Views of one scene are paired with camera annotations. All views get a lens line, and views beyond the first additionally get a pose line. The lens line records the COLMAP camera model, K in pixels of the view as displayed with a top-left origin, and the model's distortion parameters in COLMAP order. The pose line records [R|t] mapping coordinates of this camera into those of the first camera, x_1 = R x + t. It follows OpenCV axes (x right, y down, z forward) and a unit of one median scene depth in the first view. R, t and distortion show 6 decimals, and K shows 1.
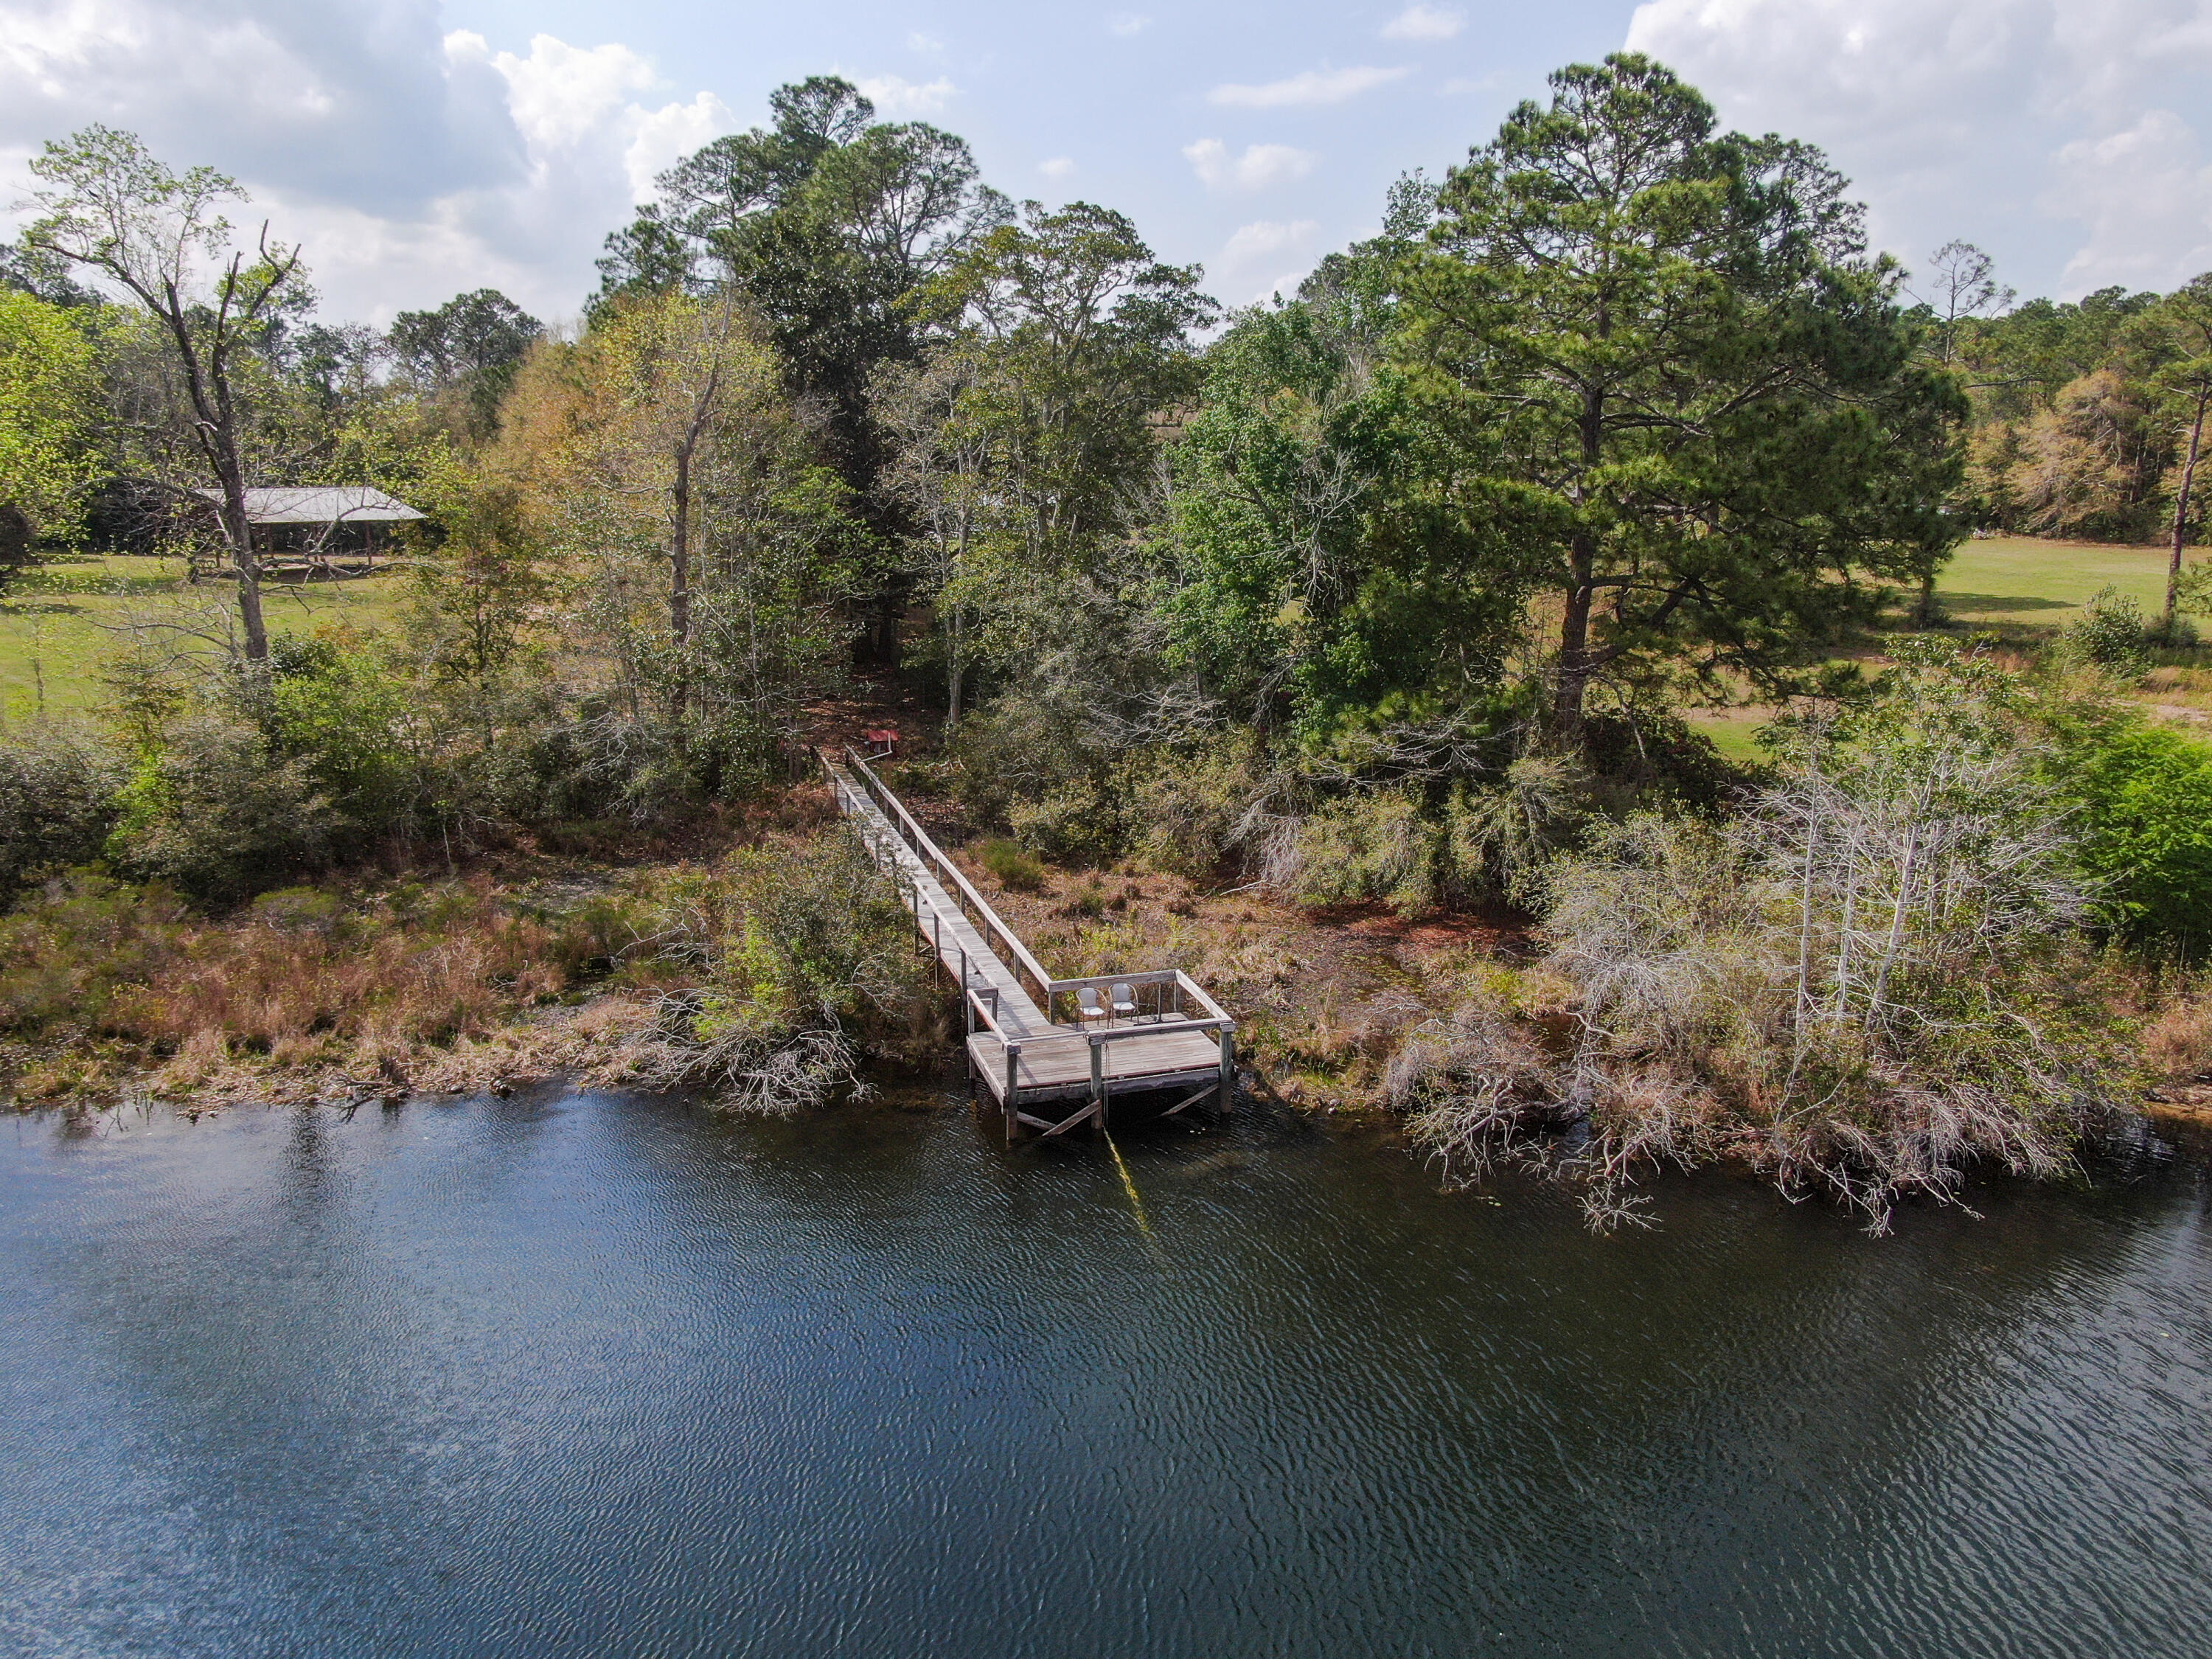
lens RADIAL K [[1620.9, 0, 1104.7], [0, 1620.9, 837.0], [0, 0, 1]] dist [-0.015487, 0.003831]
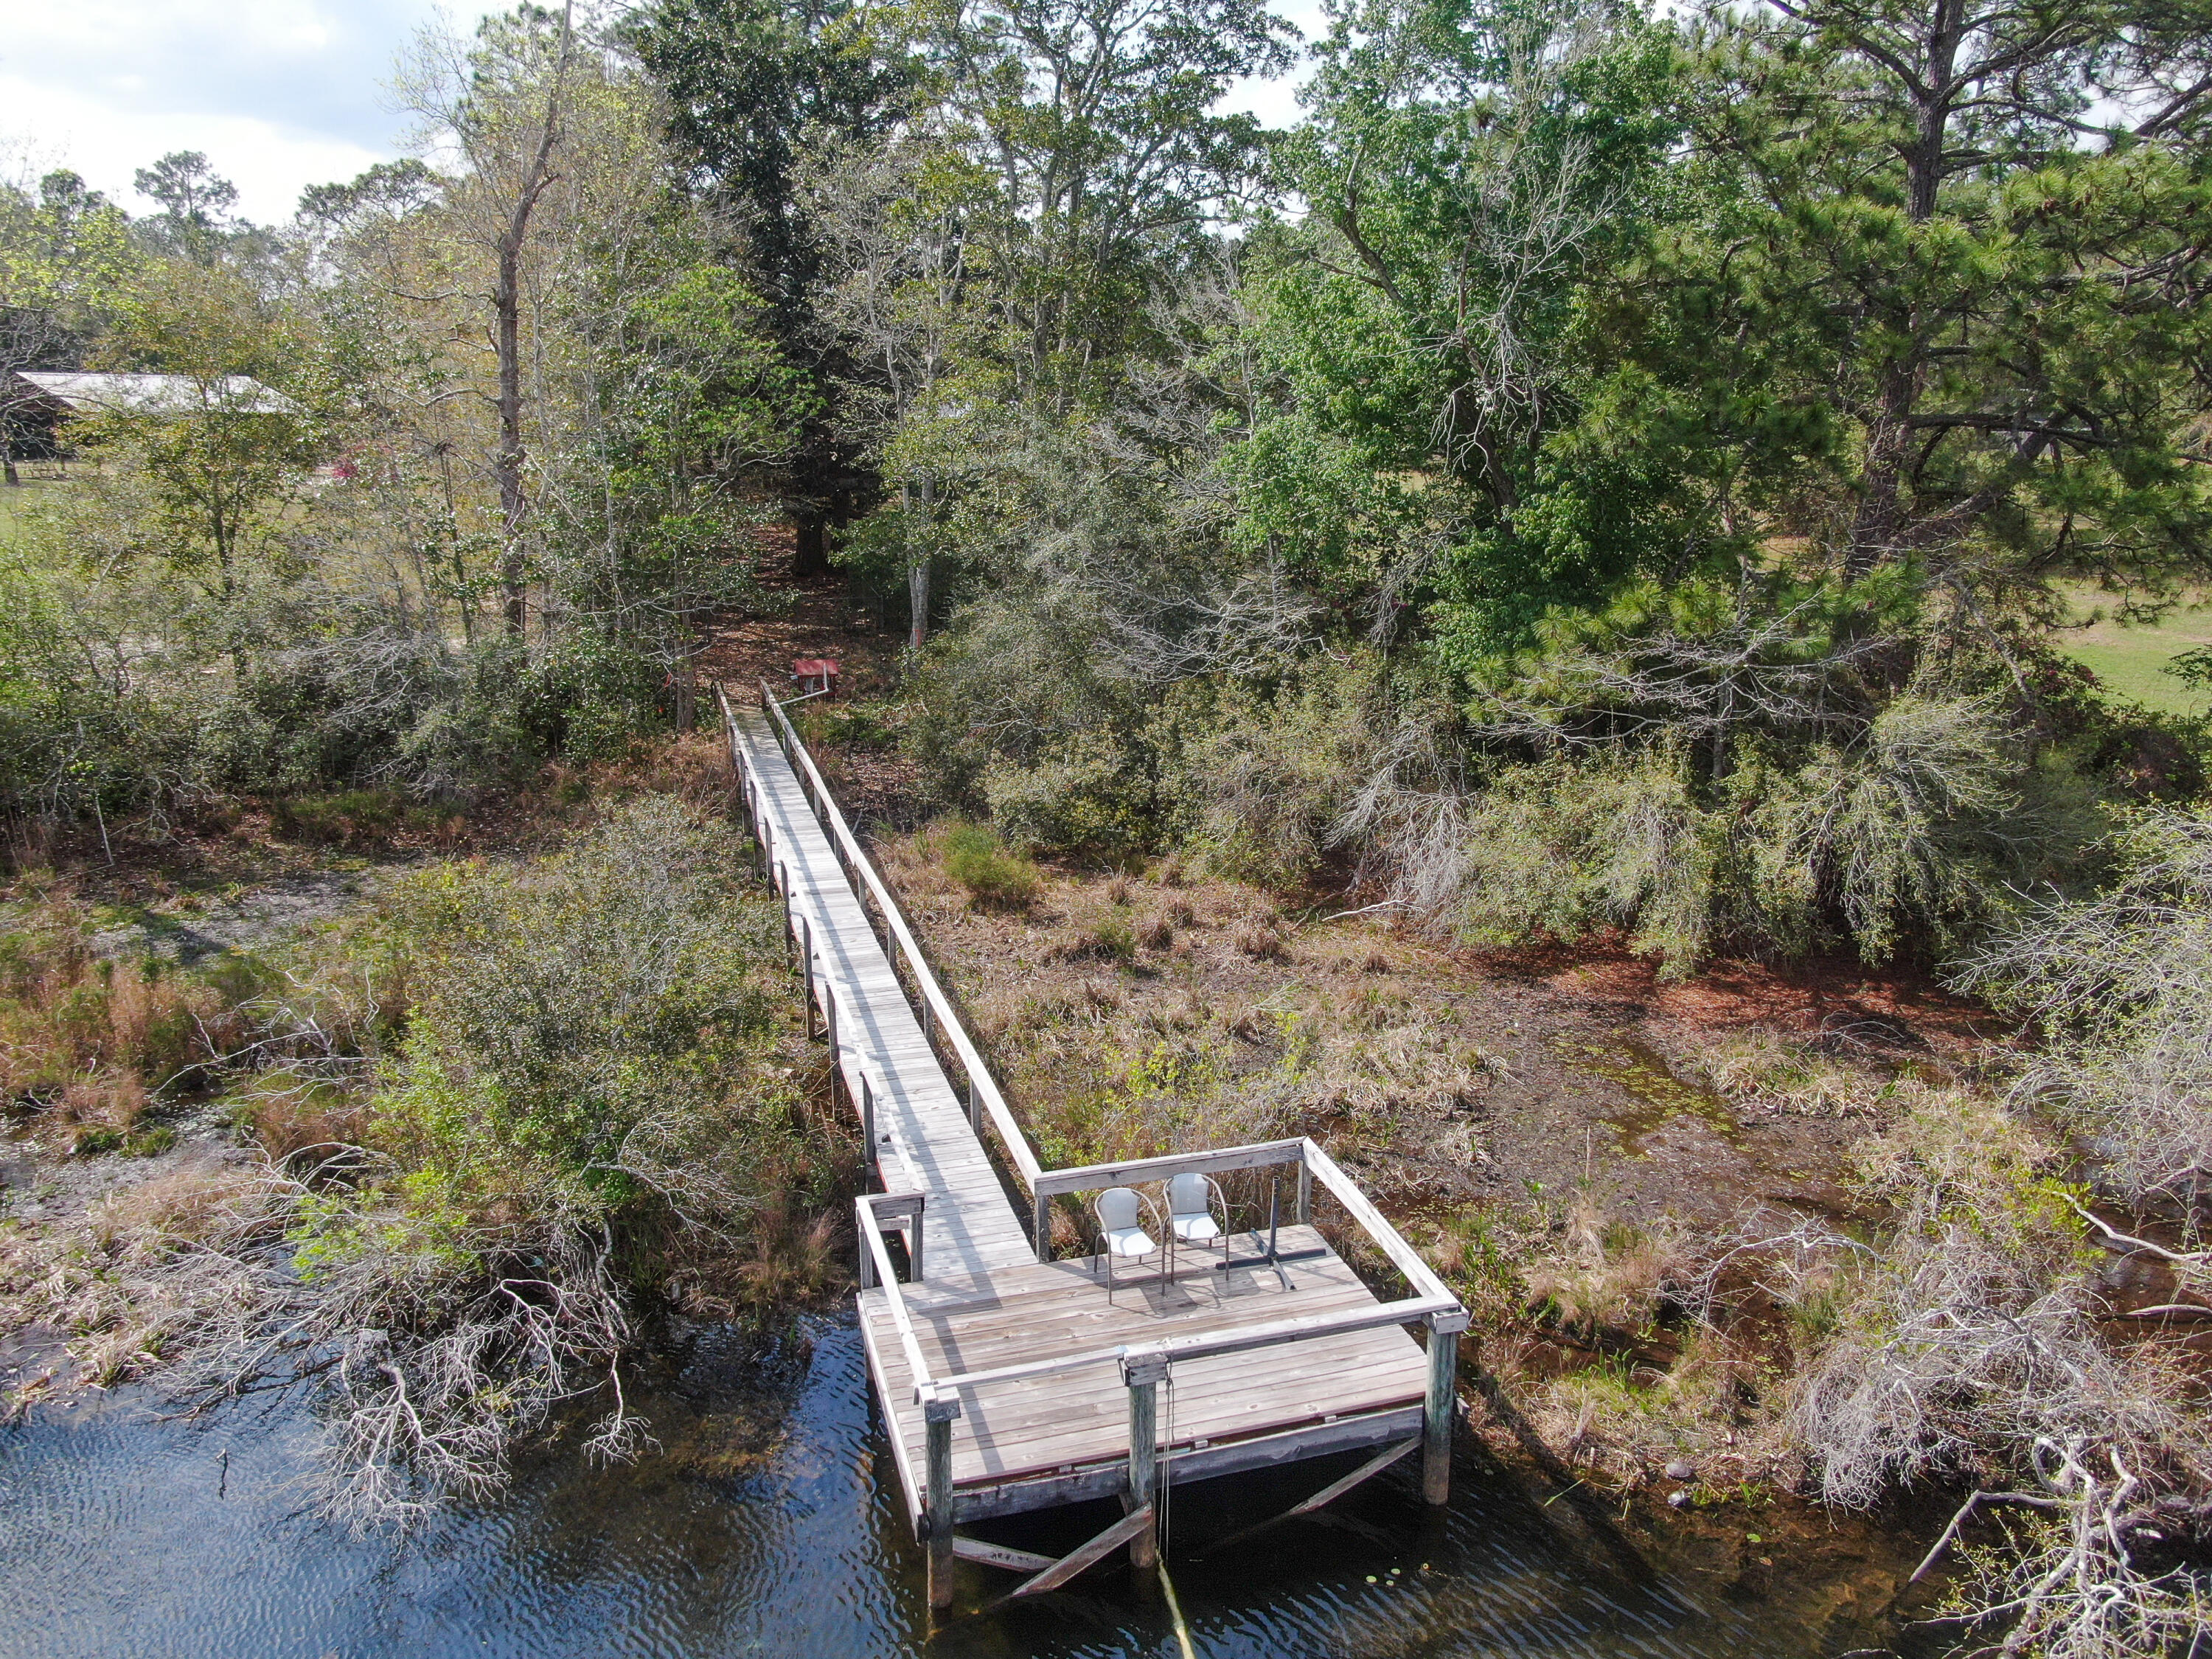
lens RADIAL K [[1620.9, 0, 1104.7], [0, 1620.9, 837.0], [0, 0, 1]] dist [-0.015487, 0.003831]
pose [[0.999981, 0.004107, -0.004660, -0.008981], [-0.003953, 0.999461, 0.032591, -0.015509], [0.004792, -0.032572, 0.999458, 0.380205]]
